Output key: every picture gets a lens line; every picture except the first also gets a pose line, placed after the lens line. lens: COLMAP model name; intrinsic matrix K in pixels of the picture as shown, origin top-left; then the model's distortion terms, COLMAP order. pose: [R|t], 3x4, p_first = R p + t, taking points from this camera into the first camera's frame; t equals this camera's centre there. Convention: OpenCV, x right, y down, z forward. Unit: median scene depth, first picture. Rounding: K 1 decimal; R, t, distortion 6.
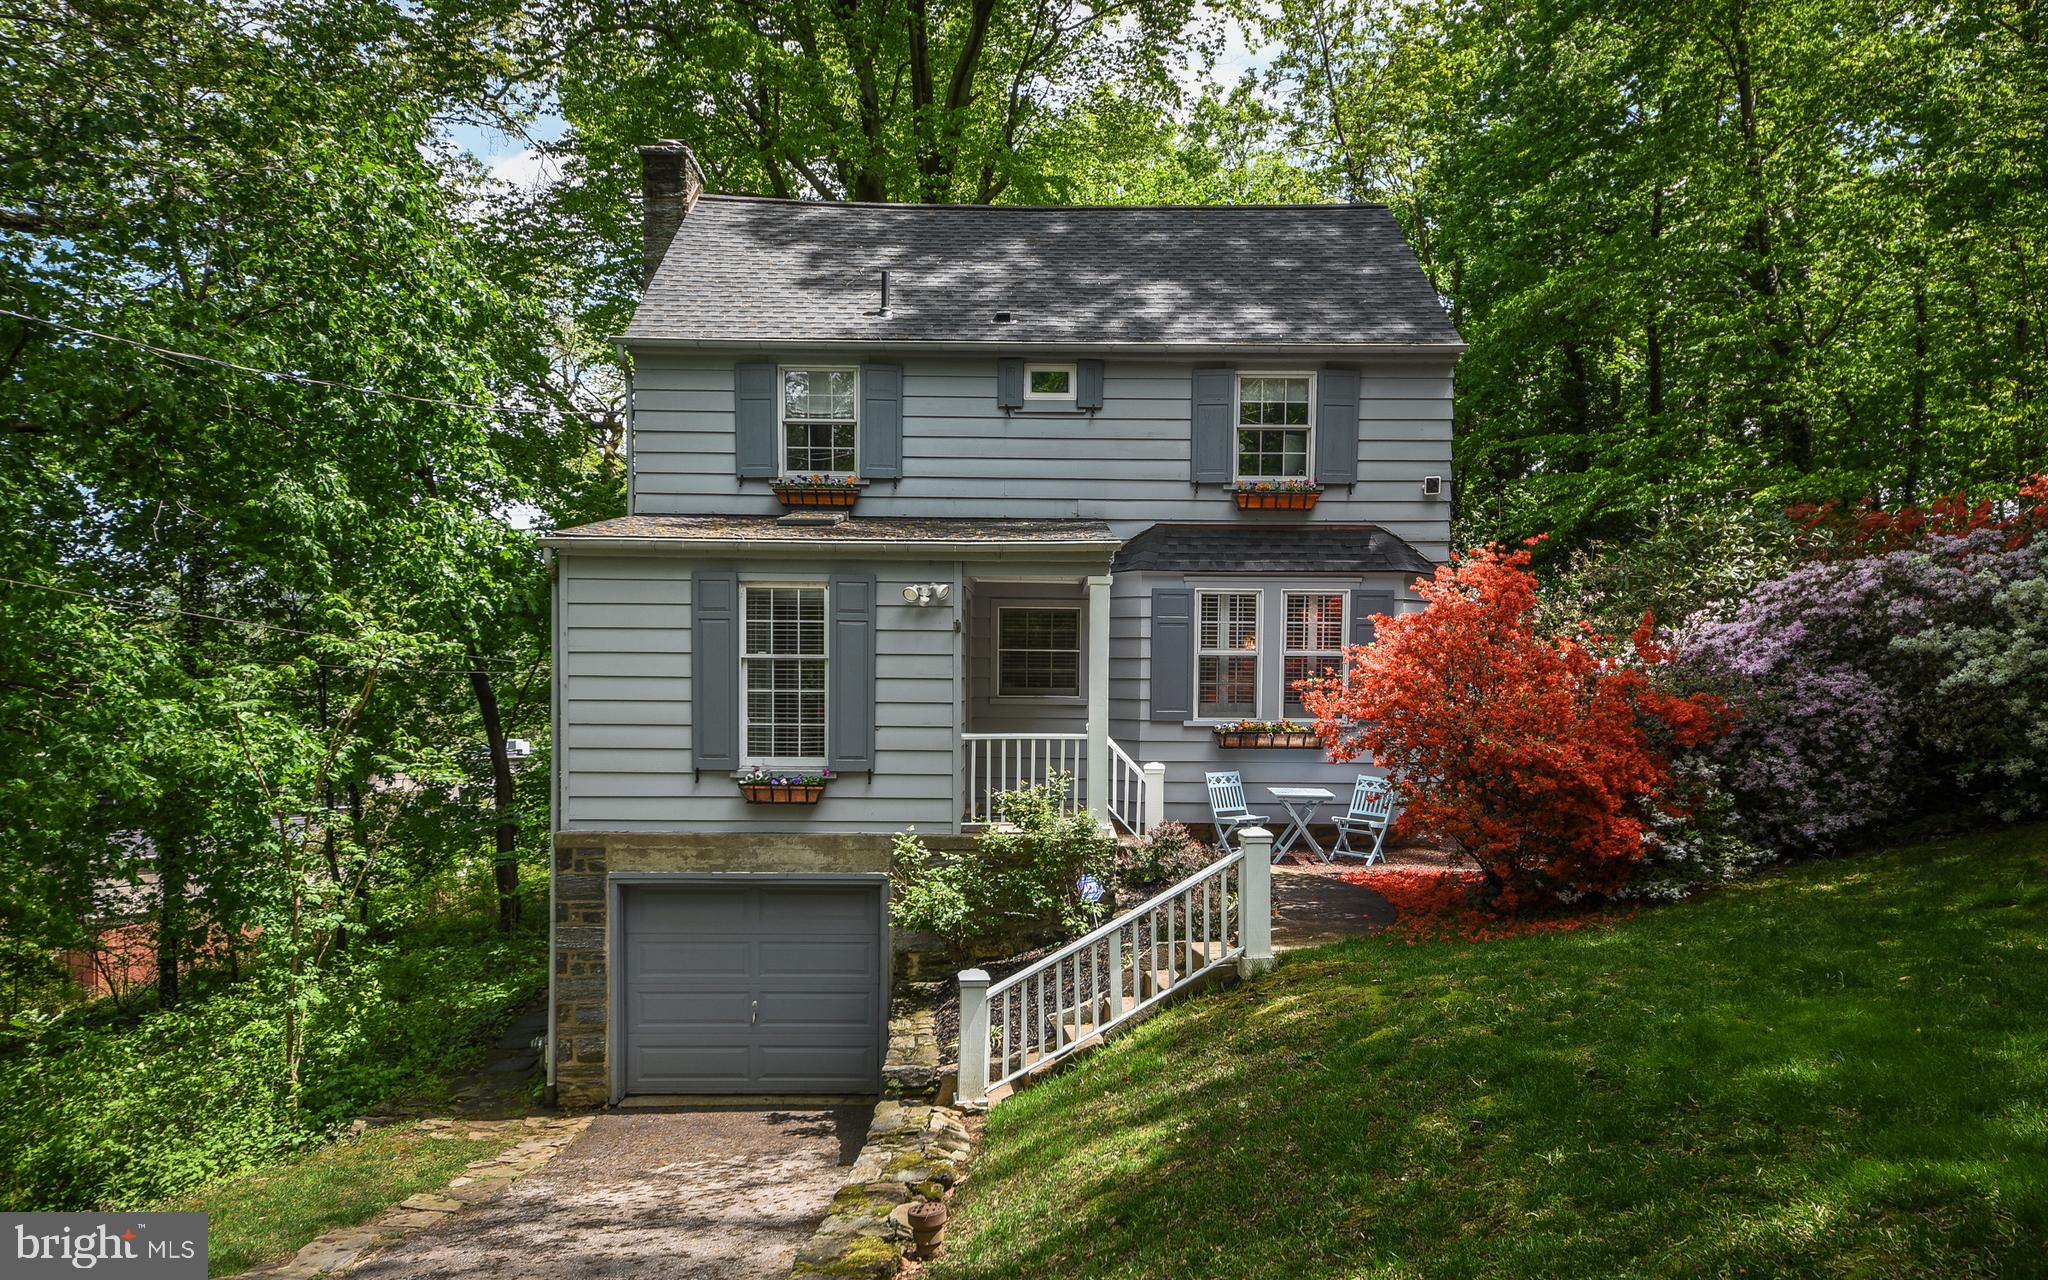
lens RADIAL K [[1613.6, 0, 1023.4], [0, 1613.6, 742.4], [0, 0, 1]] dist [0.042883, 0.000278]
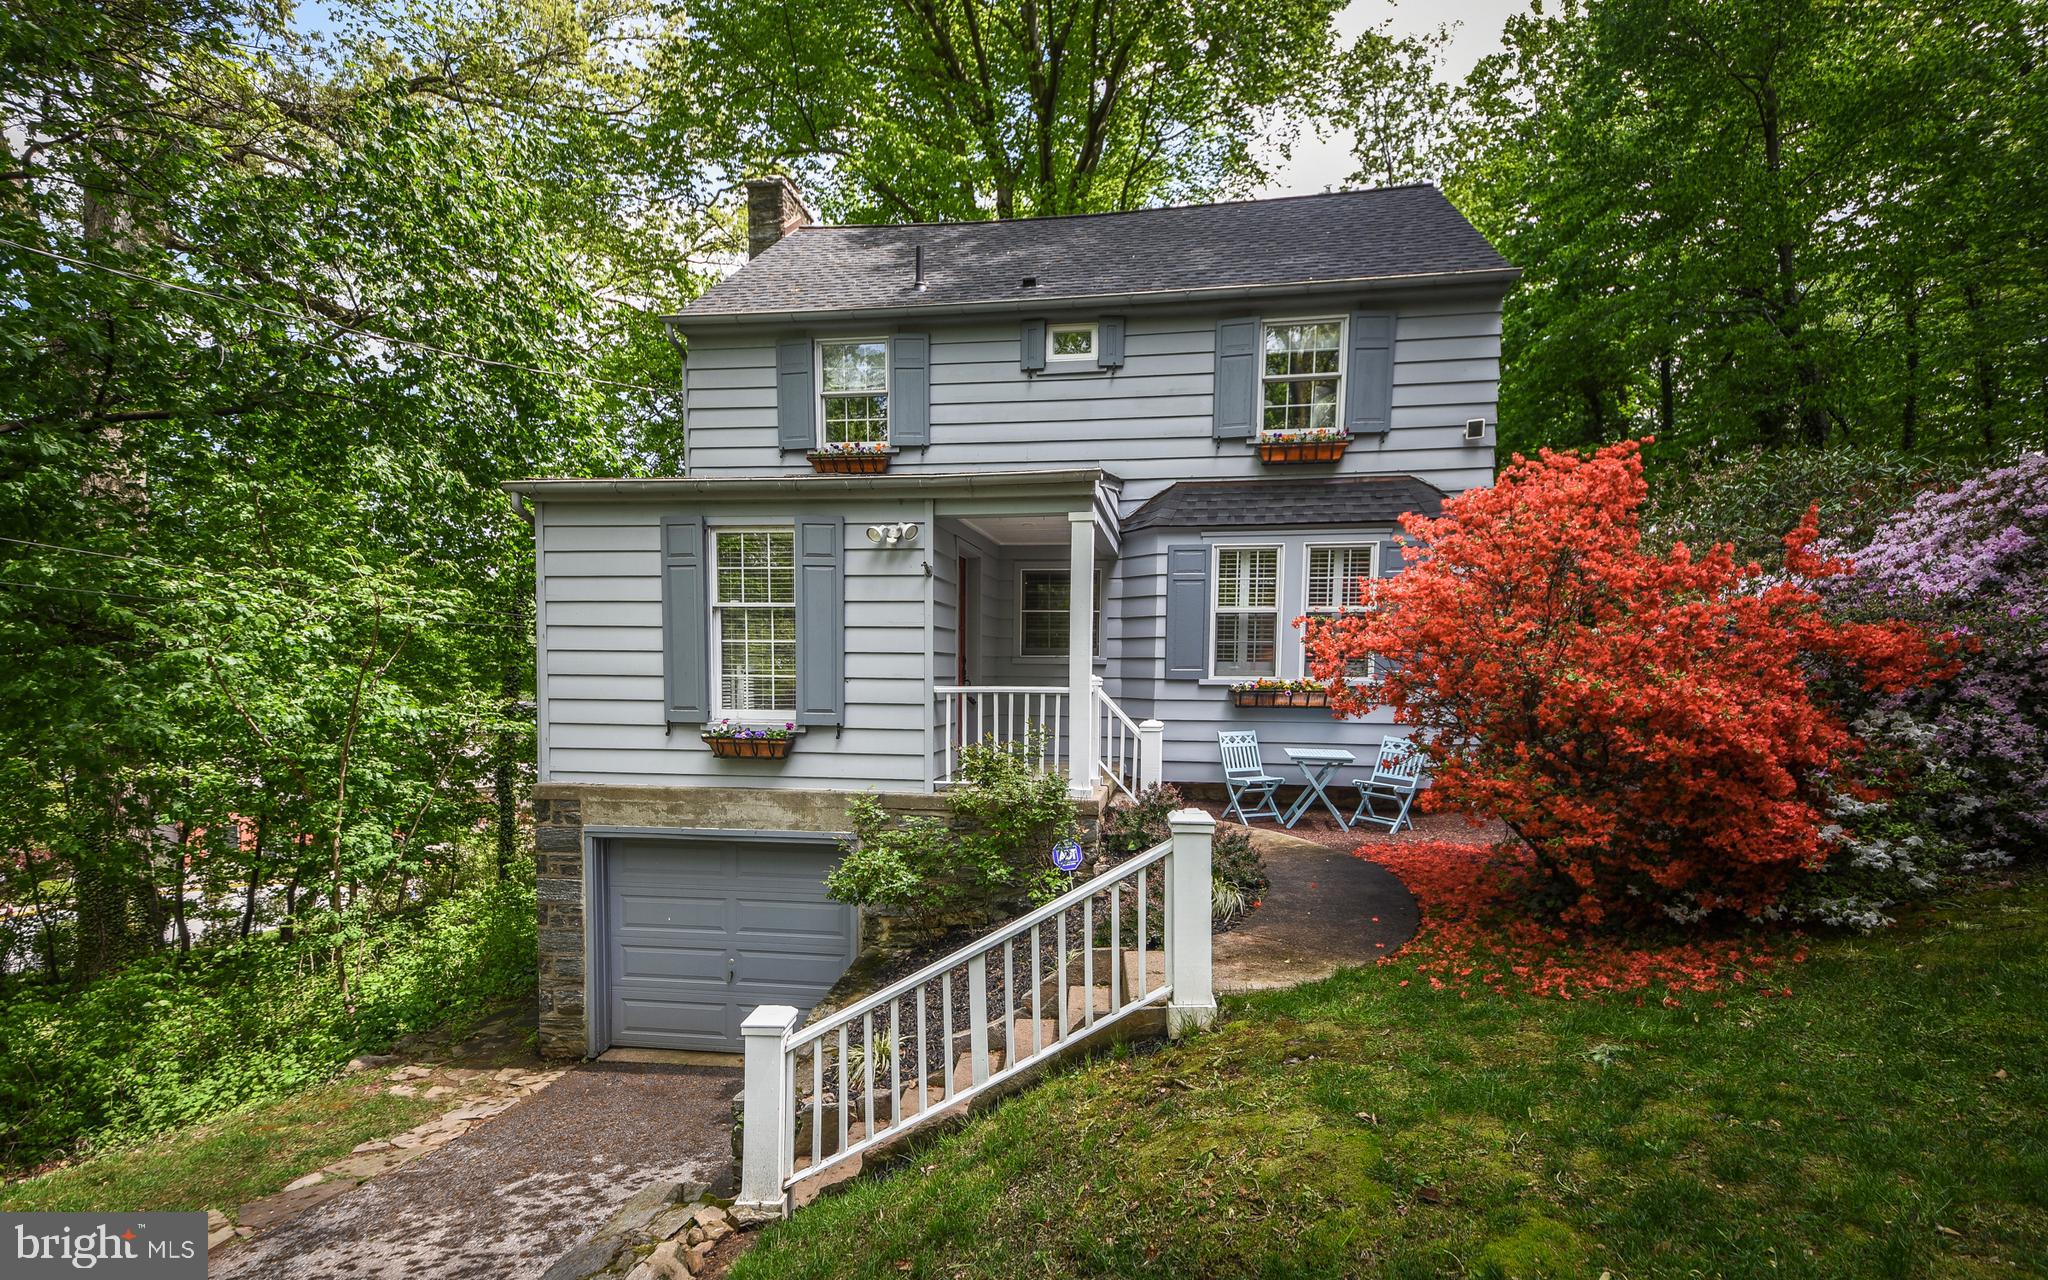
lens RADIAL K [[973.3, 0, 1029.2], [0, 973.3, 740.5], [0, 0, 1]] dist [0.076060, -0.055036]
pose [[0.986506, 0.012044, -0.163283, 0.100603], [-0.008023, 0.999649, 0.025267, 0.010443], [0.163530, -0.023616, 0.986256, 0.416611]]
